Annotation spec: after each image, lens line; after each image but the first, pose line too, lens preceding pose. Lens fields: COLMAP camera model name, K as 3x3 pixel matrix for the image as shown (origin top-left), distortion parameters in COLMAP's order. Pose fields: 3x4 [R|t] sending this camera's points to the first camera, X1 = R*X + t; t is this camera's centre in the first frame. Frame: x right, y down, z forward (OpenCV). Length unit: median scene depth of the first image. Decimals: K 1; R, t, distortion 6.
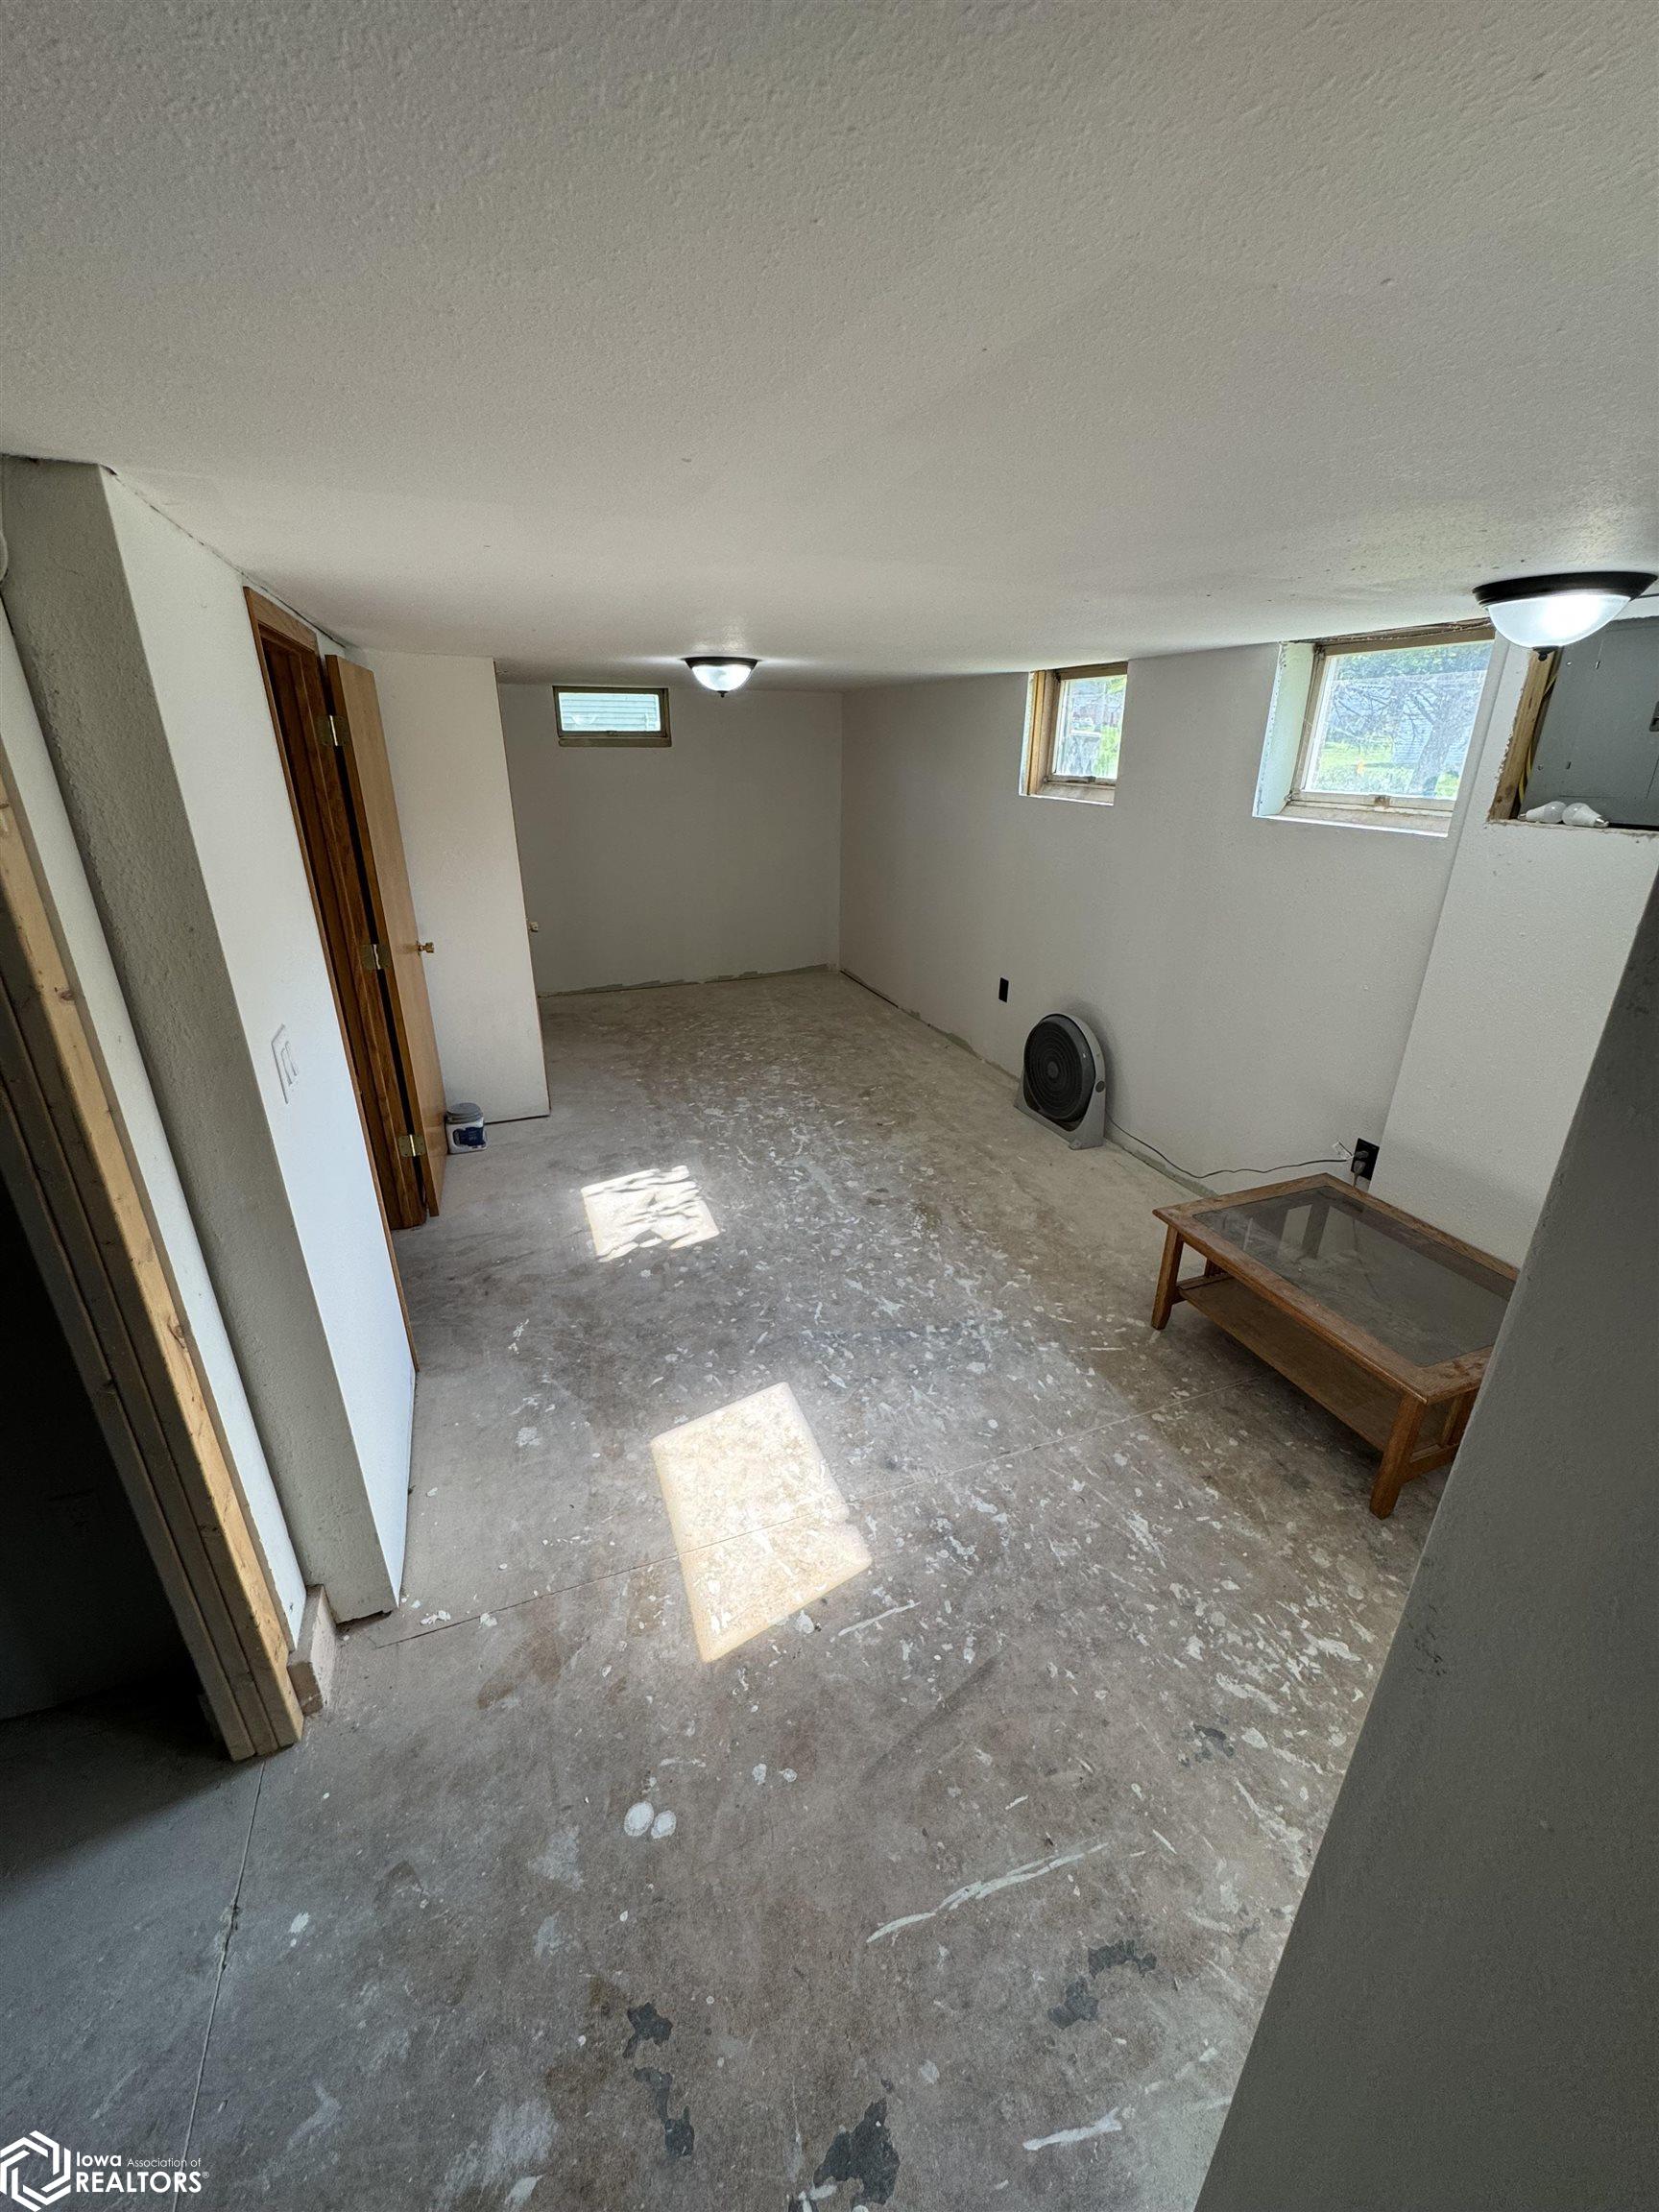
lens RADIAL K [[889.2, 0, 835.6], [0, 889.2, 1106.2], [0, 0, 1]] dist [-0.001062, 0.000049]
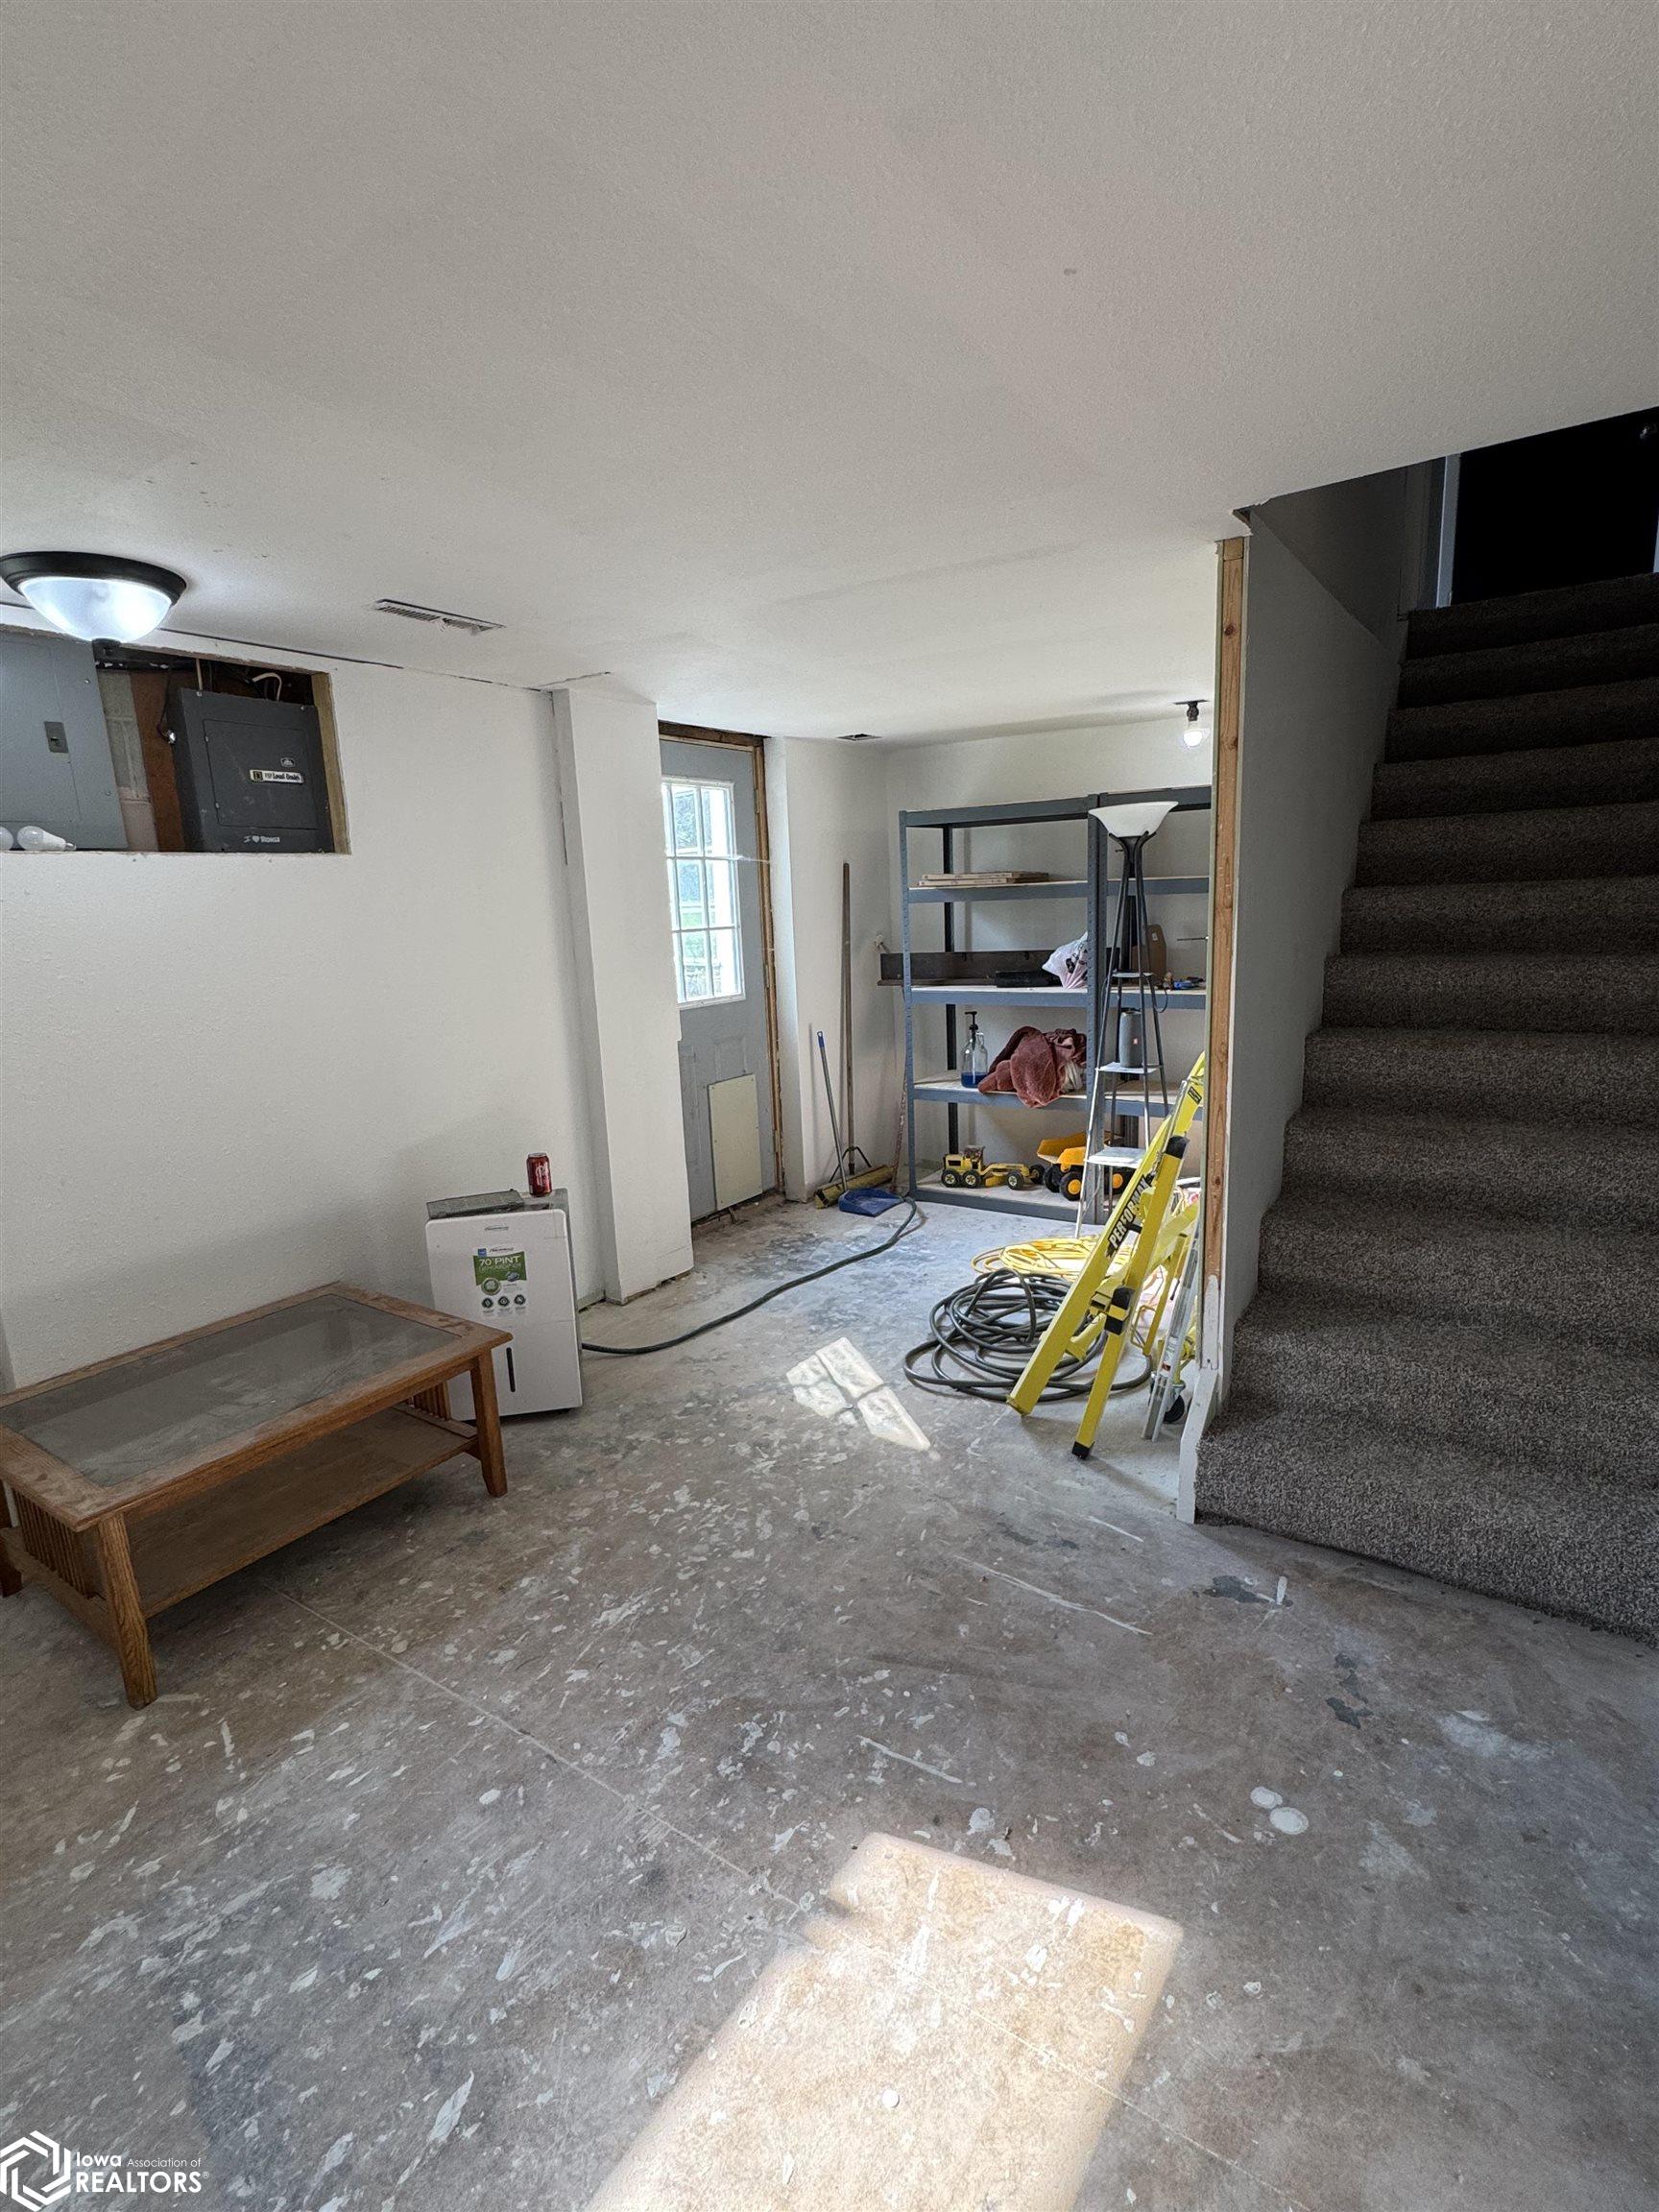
lens RADIAL K [[1072.9, 0, 834.7], [0, 1072.9, 1107.2], [0, 0, 1]] dist [-0.004182, 0.000123]
pose [[-0.570224, -0.143979, 0.808773, -0.339502], [0.347536, 0.849797, 0.396312, -0.168259], [-0.744354, 0.507064, -0.434537, 0.682557]]
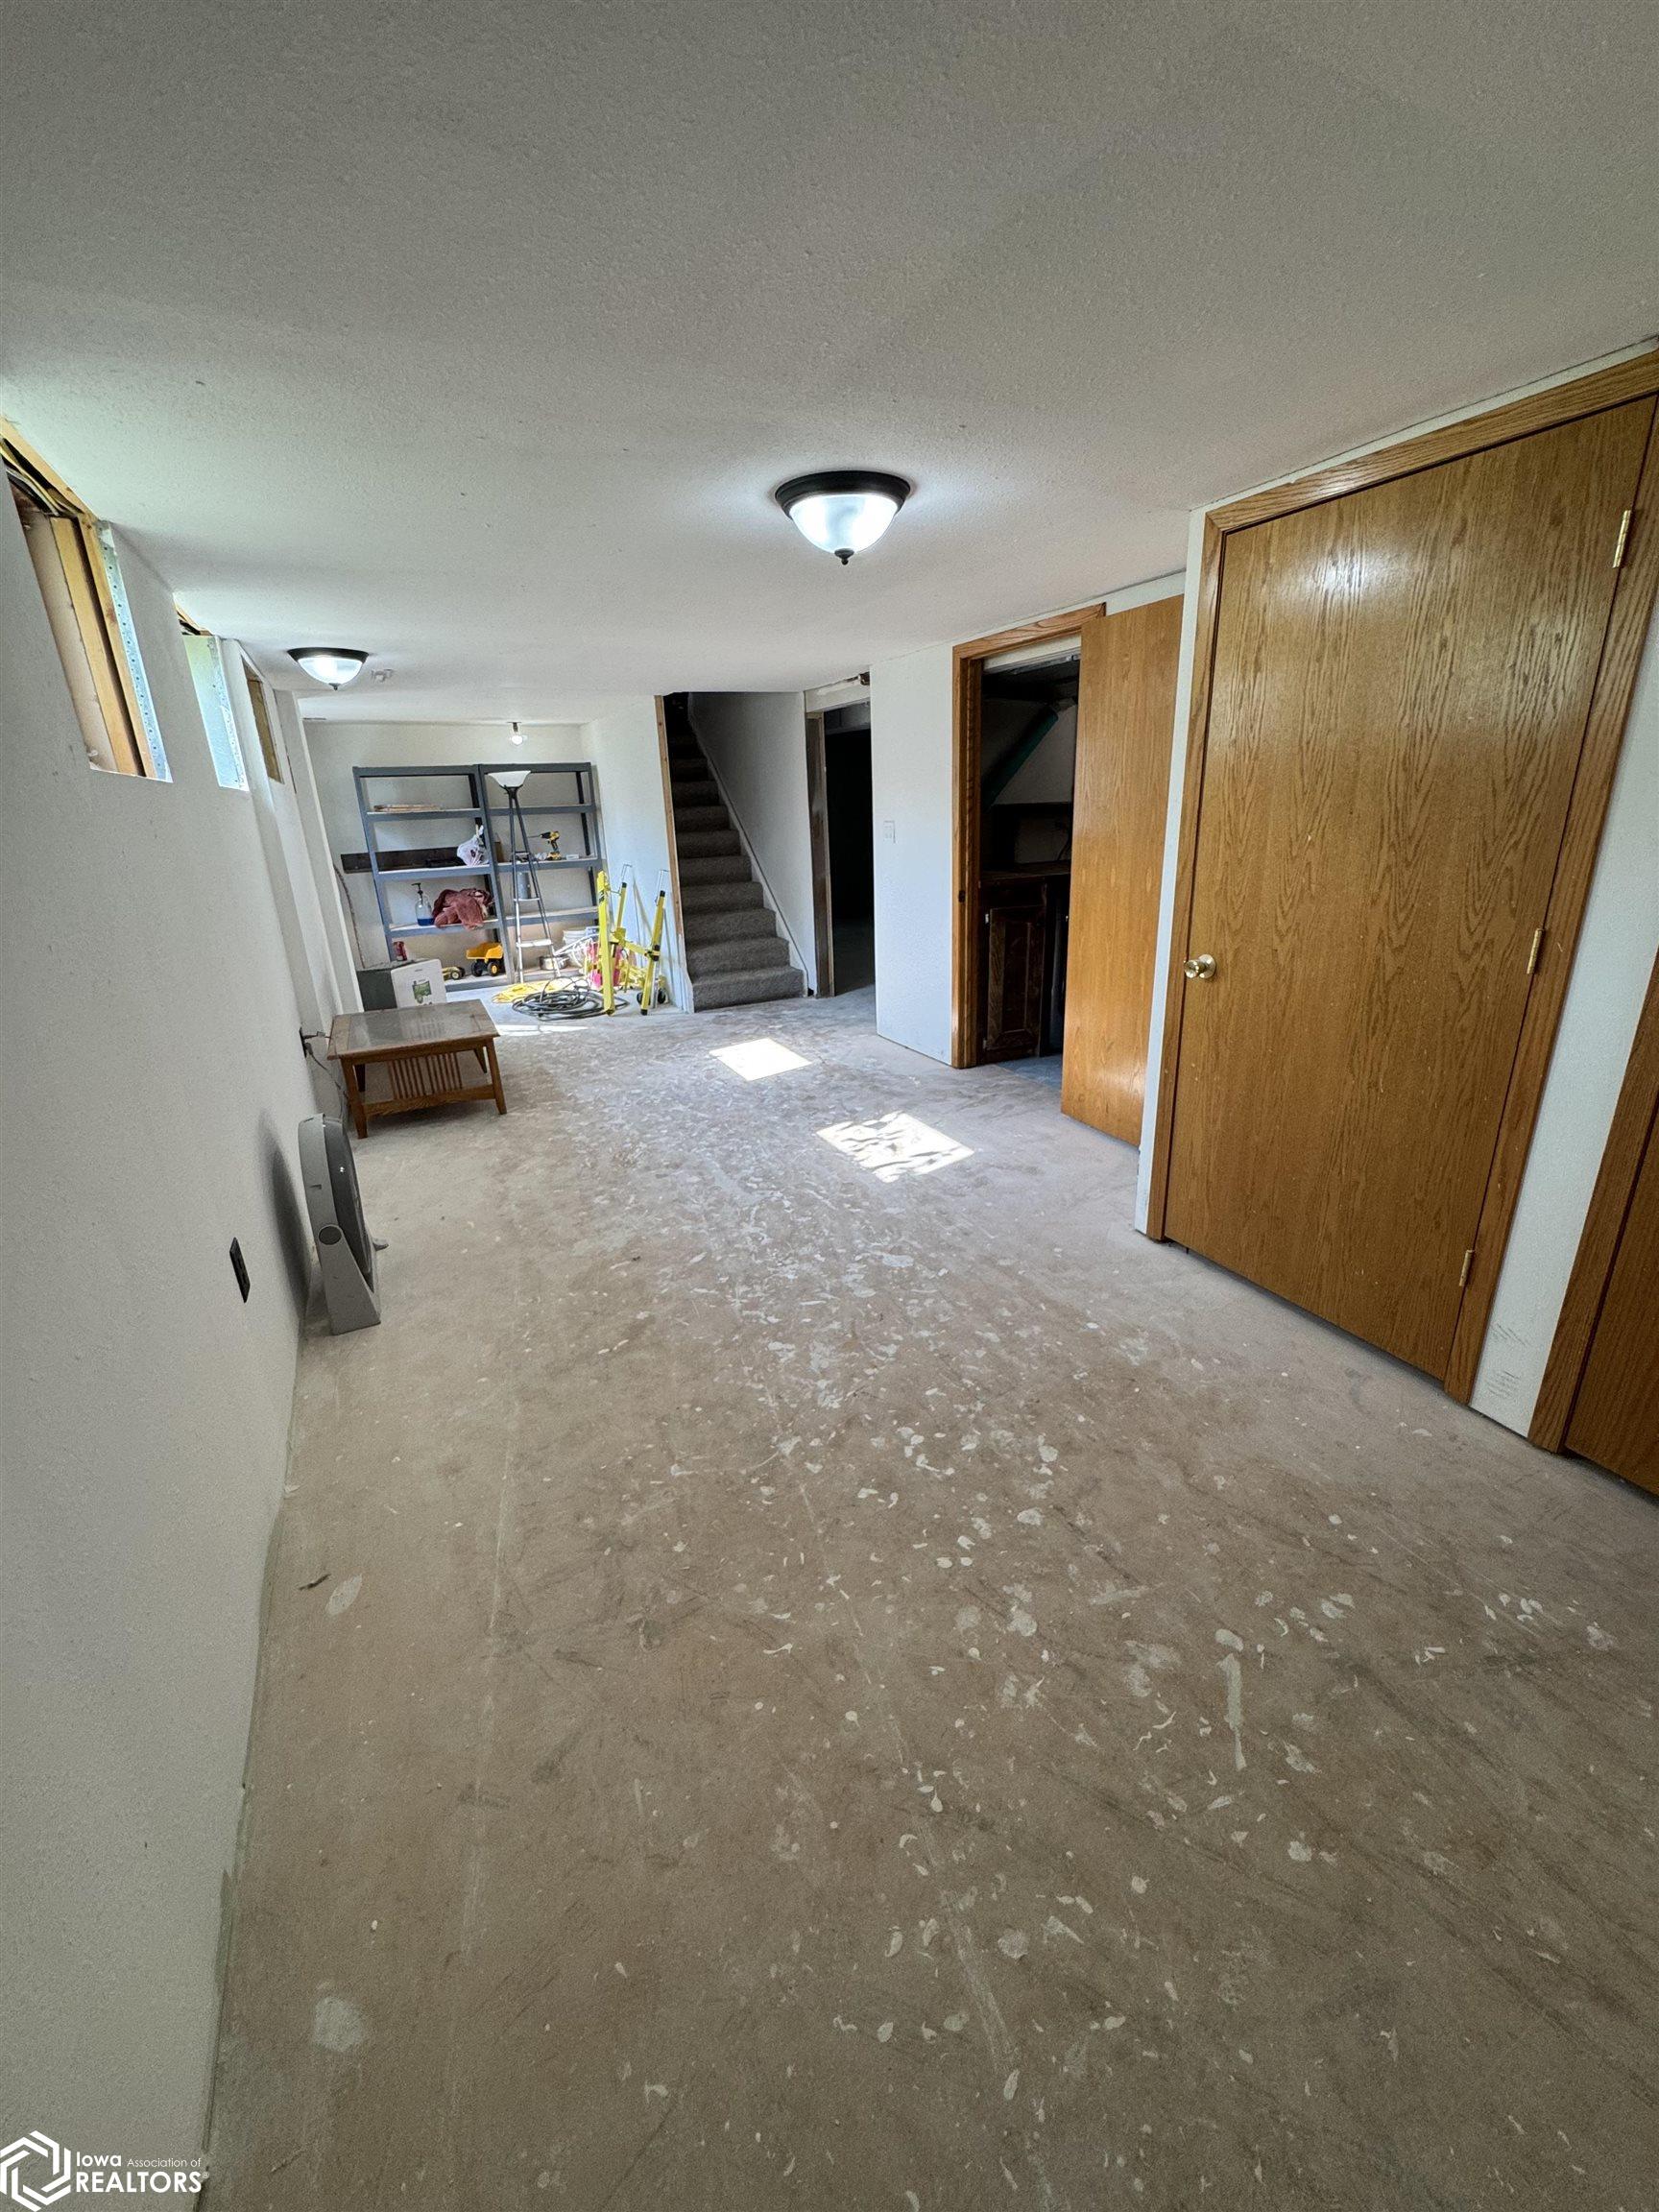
lens RADIAL K [[889.2, 0, 835.7], [0, 889.2, 1096.8], [0, 0, 1]] dist [-0.001062, 0.000049]
pose [[-0.995100, 0.058411, -0.079780, -0.069798], [-0.008367, 0.754222, 0.656567, -0.673374], [0.098522, 0.654017, -0.750037, 1.905735]]
